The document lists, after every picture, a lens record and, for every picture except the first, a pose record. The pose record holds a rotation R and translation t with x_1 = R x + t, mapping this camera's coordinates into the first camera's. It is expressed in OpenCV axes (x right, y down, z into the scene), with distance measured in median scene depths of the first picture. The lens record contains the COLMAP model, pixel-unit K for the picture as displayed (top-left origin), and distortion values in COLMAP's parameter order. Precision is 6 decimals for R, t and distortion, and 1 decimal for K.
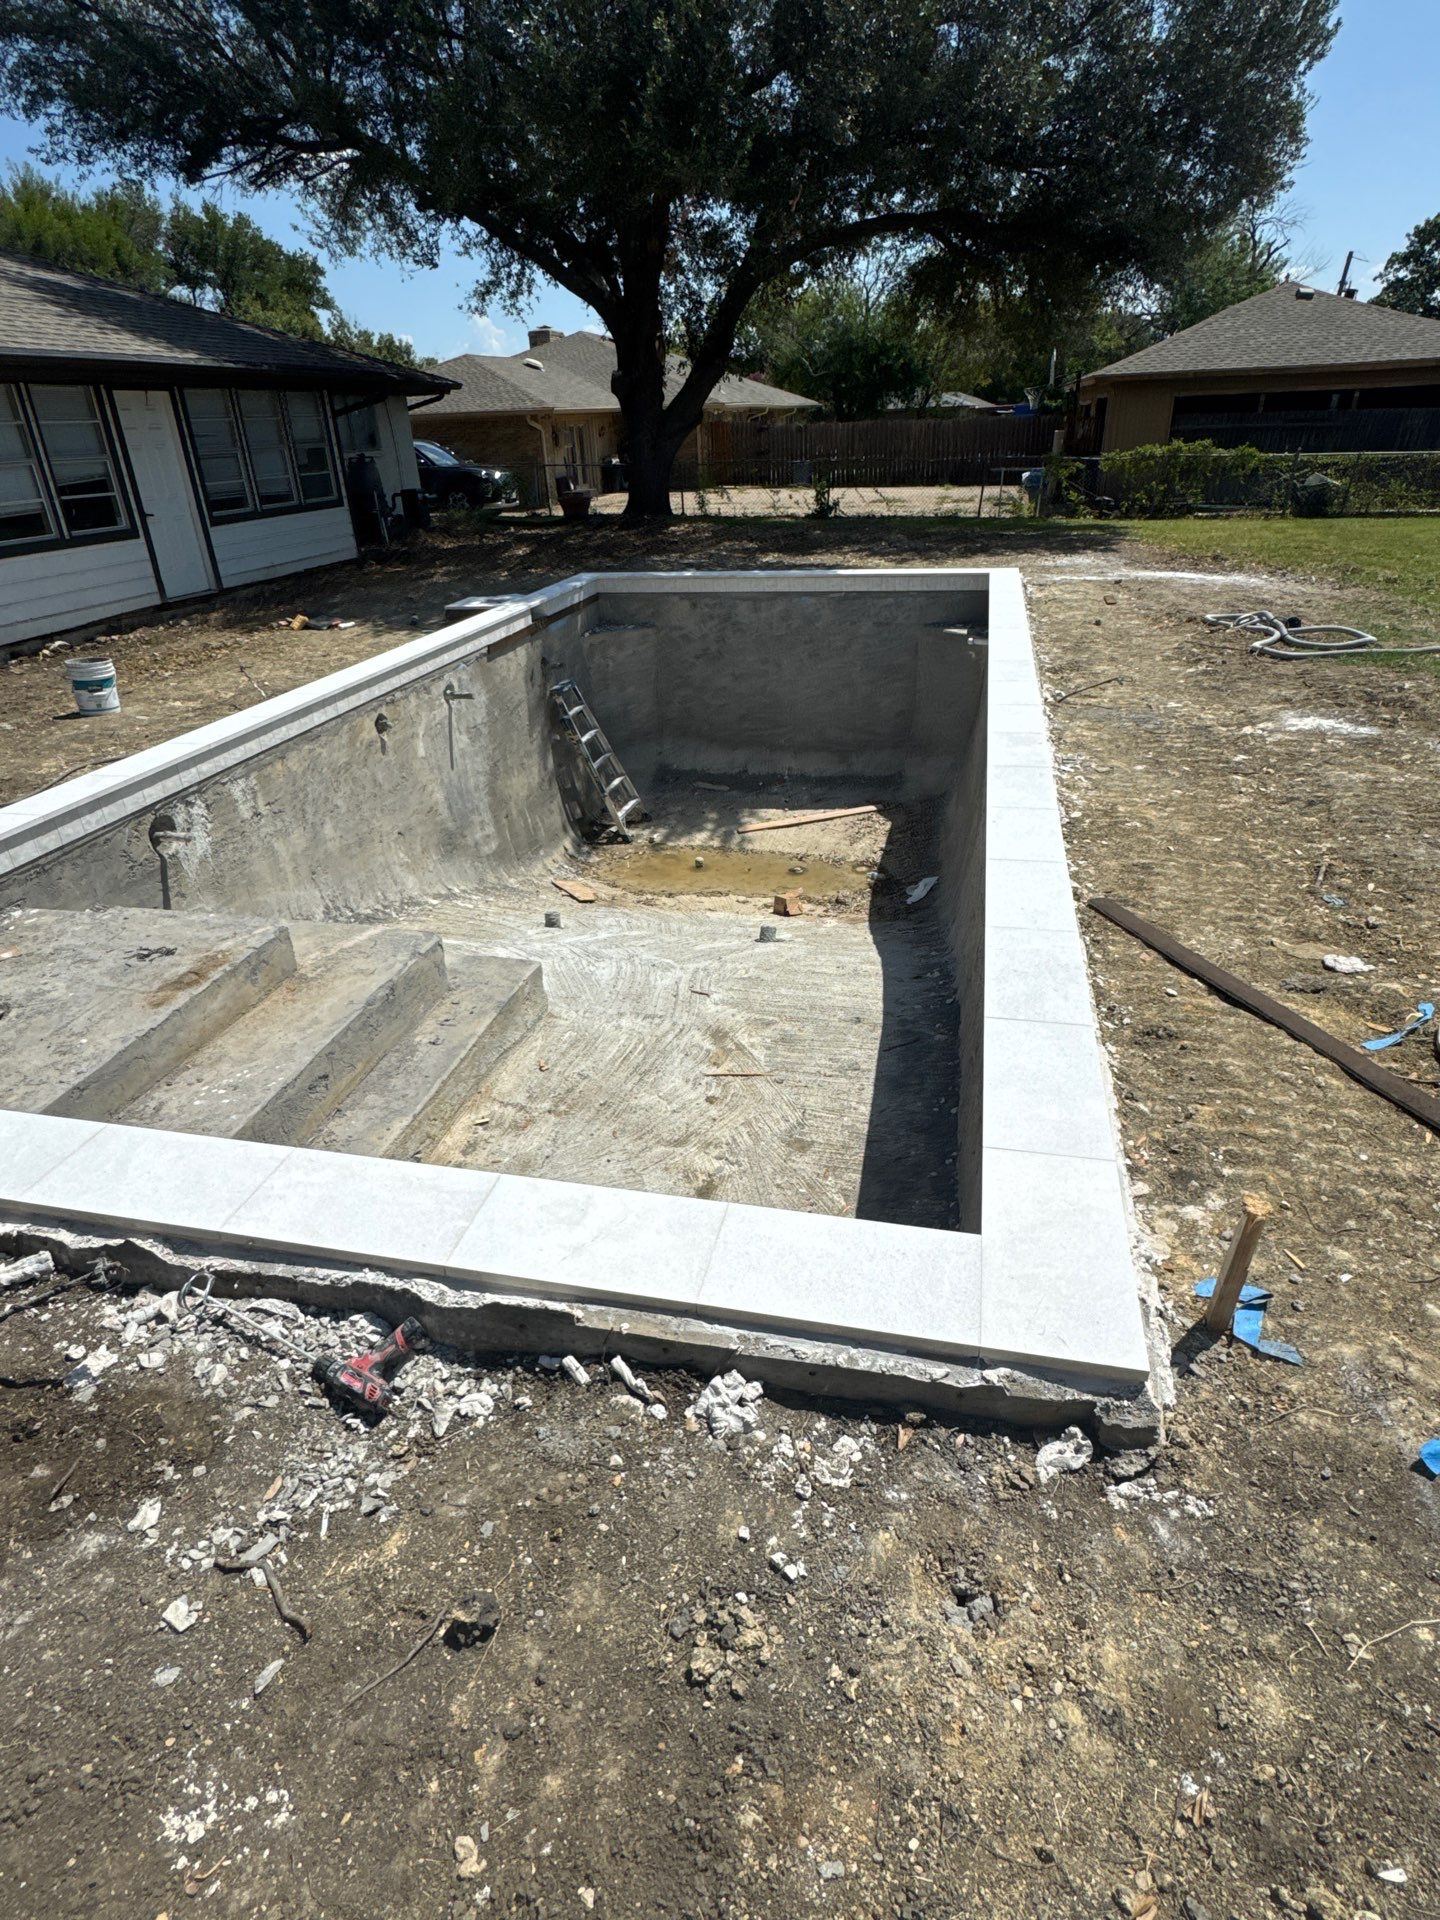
lens RADIAL K [[1041.6, 0, 720.0], [0, 1041.6, 960.0], [0, 0, 1]] dist [-0.000877, 0.000183]
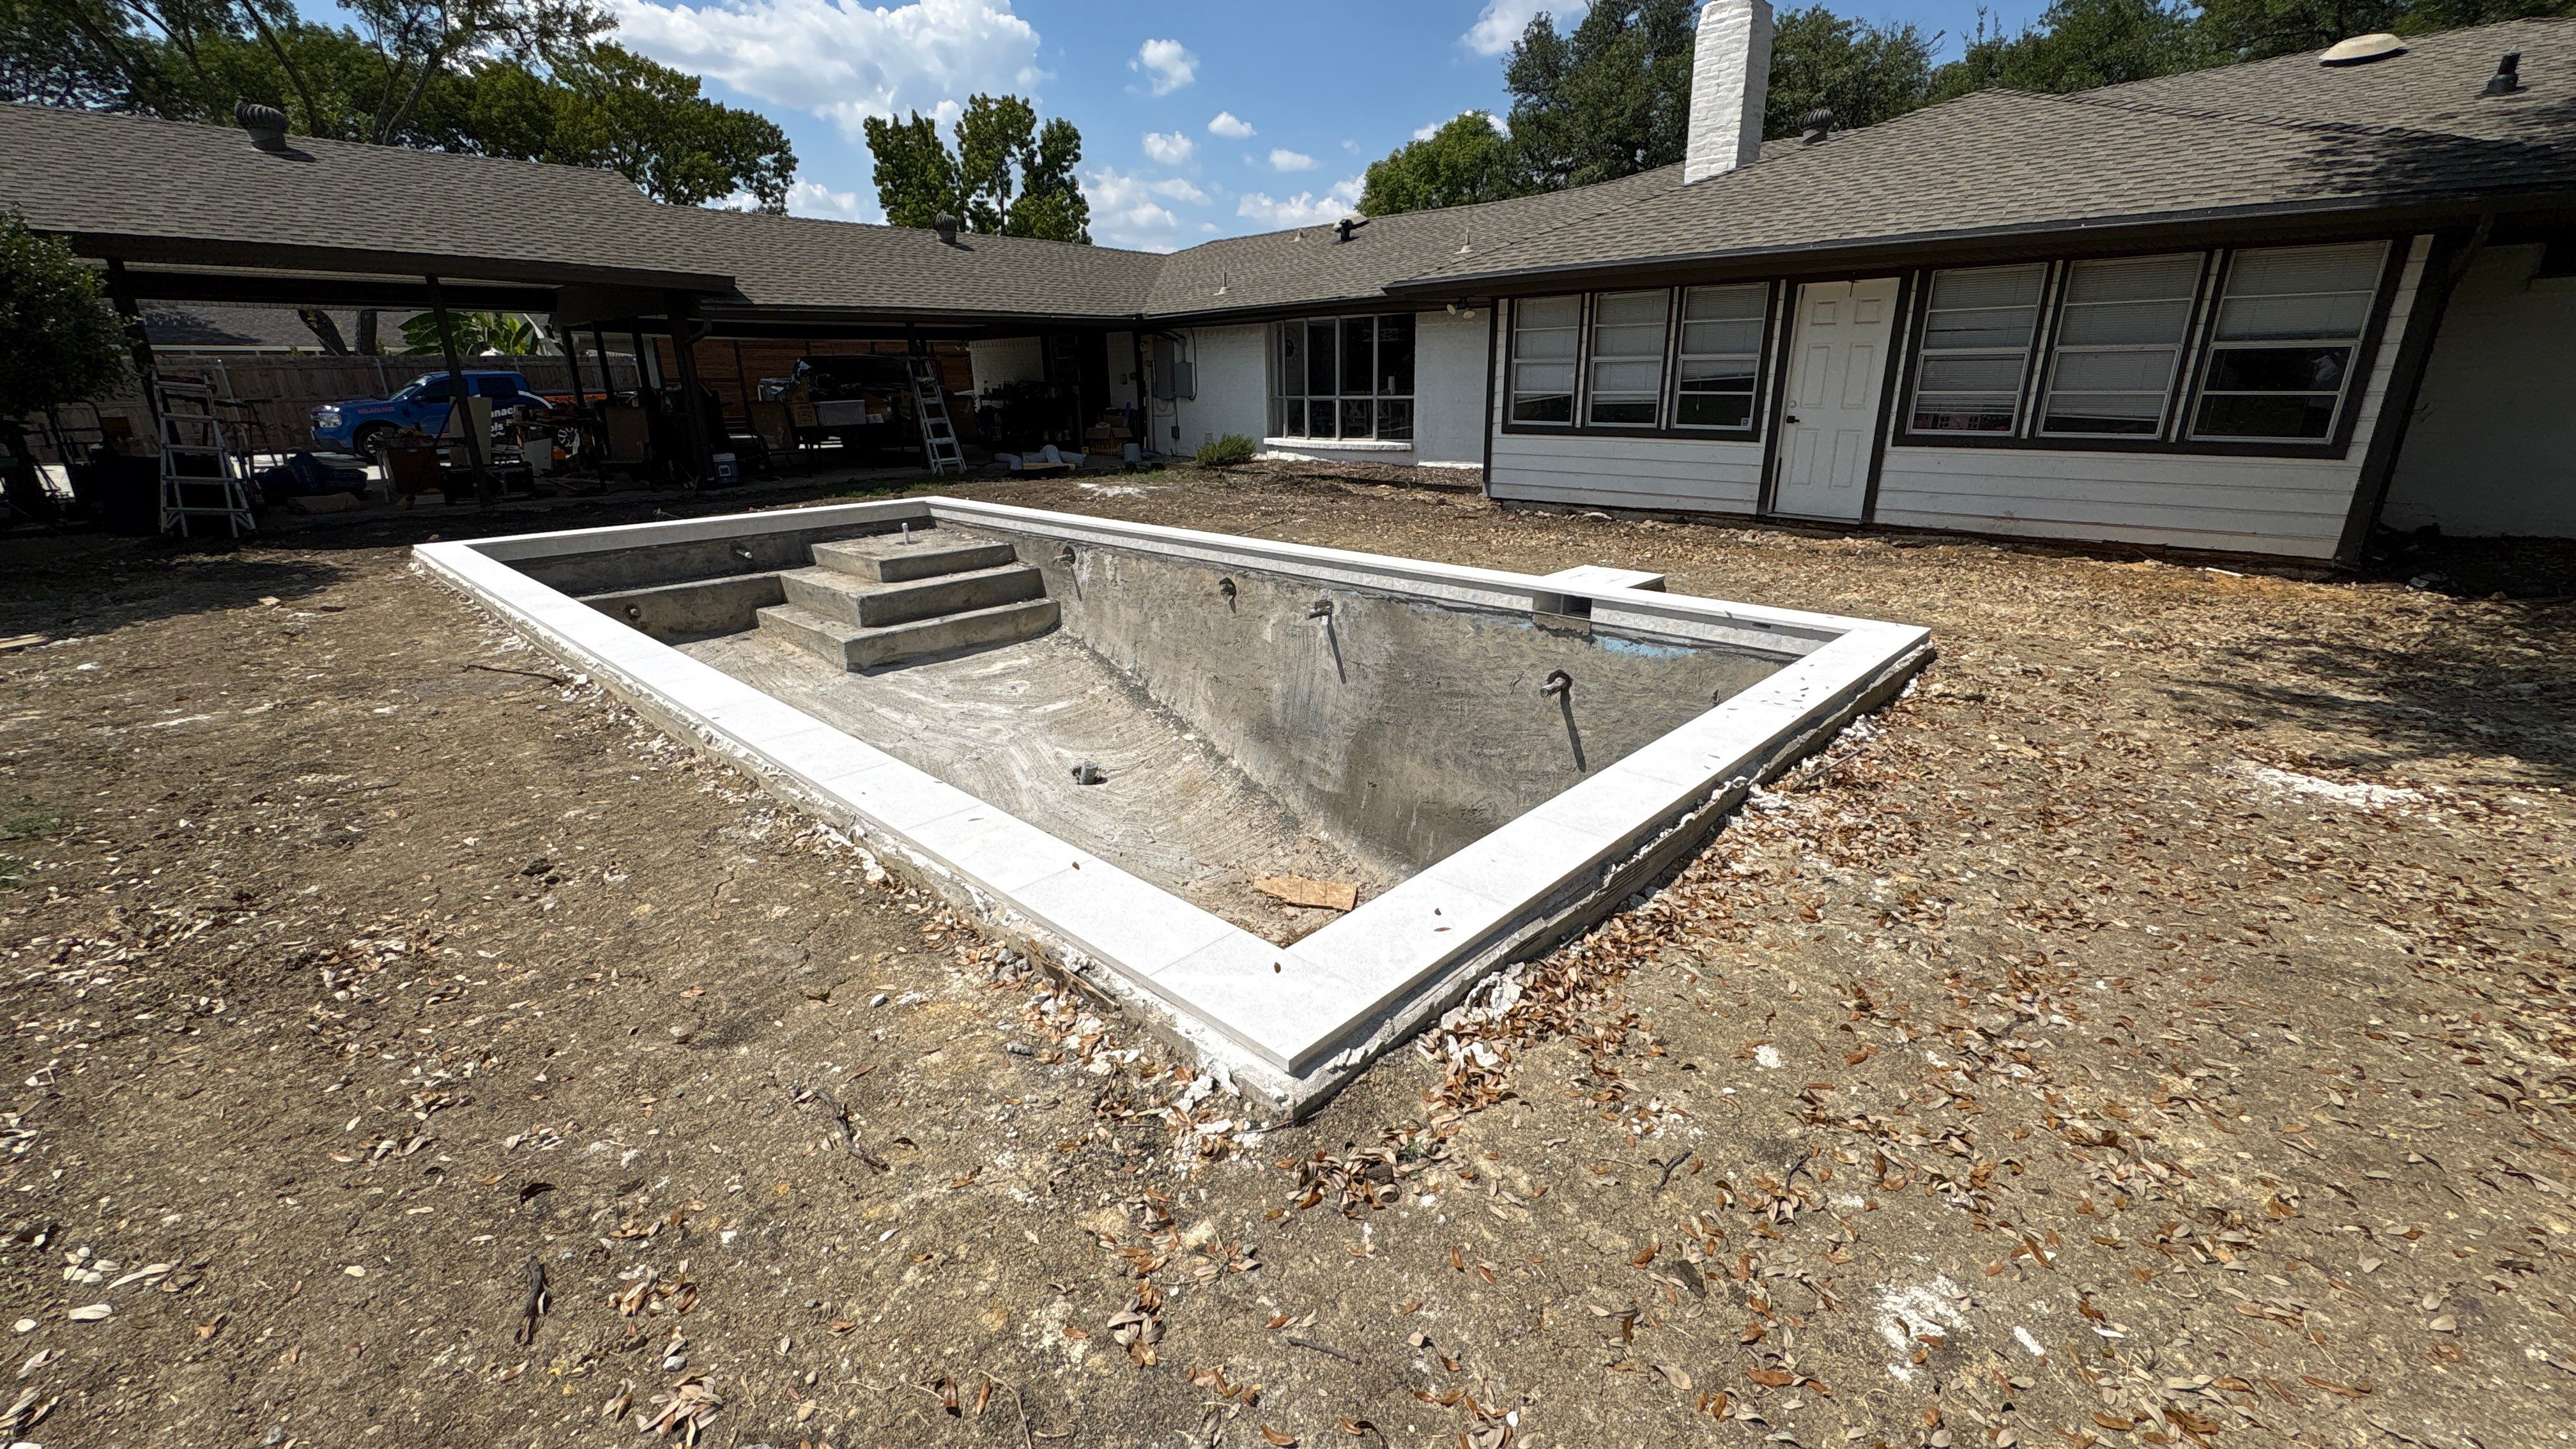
lens RADIAL K [[986.9, 0, 1288.0], [0, 986.9, 724.5], [0, 0, 1]] dist [0.000063, 0.000017]
pose [[-0.500165, 0.326494, -0.802021, 0.241148], [-0.373267, 0.754437, 0.539904, -0.312383], [0.781349, 0.569409, -0.255473, 0.612843]]
